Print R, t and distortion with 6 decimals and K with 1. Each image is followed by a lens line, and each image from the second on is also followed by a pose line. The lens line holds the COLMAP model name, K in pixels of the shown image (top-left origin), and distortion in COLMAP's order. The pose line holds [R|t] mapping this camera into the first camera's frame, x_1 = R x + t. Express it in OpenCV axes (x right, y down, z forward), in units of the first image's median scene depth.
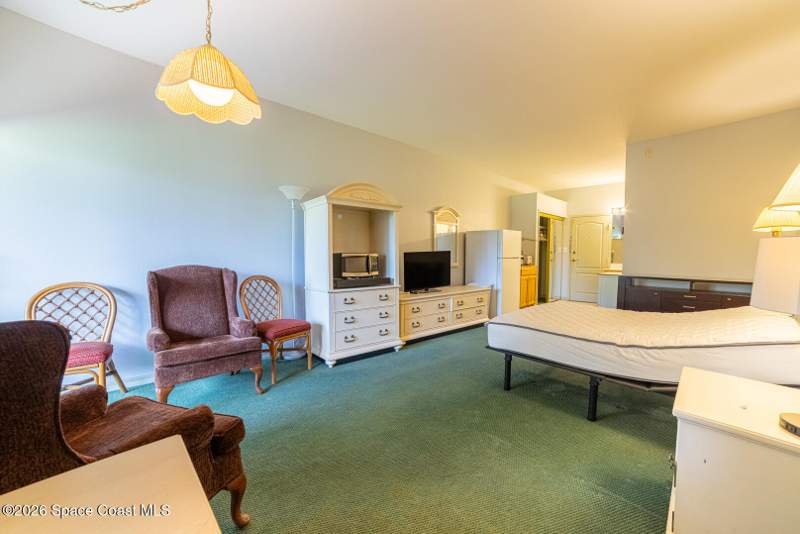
lens RADIAL K [[321.5, 0, 400.7], [0, 321.5, 251.8], [0, 0, 1]] dist [-0.013044, -0.000005]
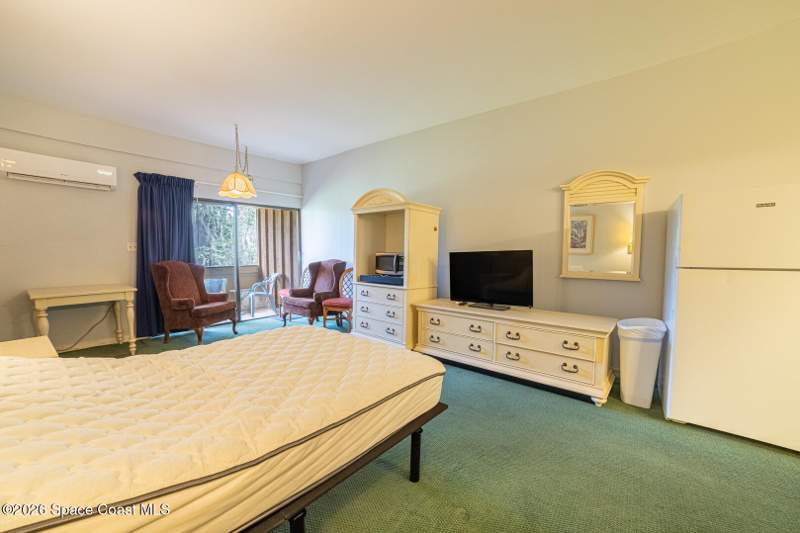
lens RADIAL K [[321.5, 0, 400.7], [0, 321.5, 251.3], [0, 0, 1]] dist [-0.013044, -0.000005]
pose [[0.165212, 0.000867, -0.986258, 0.848160], [-0.002156, 0.999998, 0.000518, -0.001824], [0.986256, 0.002040, 0.165214, 0.768606]]
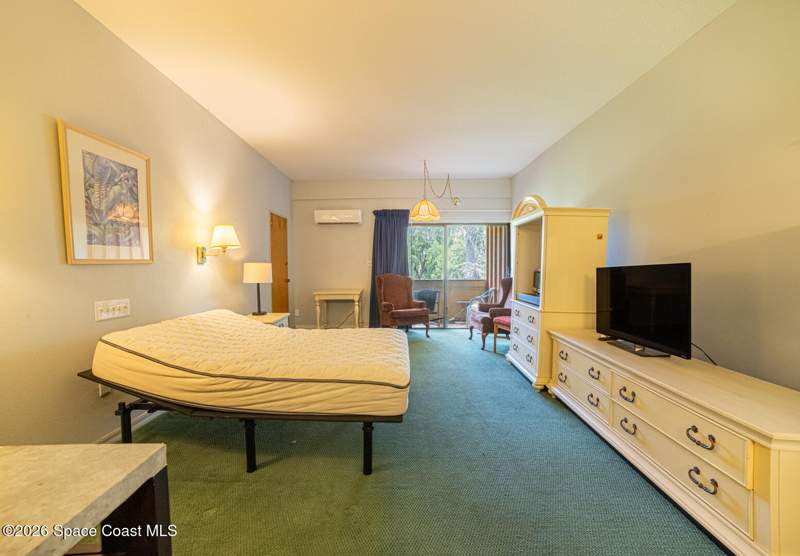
lens RADIAL K [[349.6, 0, 397.7], [0, 349.6, 268.8], [0, 0, 1]] dist [-0.000069, 0.000097]
pose [[-0.684593, 0.007063, -0.728891, 0.780387], [0.003416, 0.999973, 0.006481, 0.000219], [0.728917, 0.001947, -0.684599, 1.225176]]
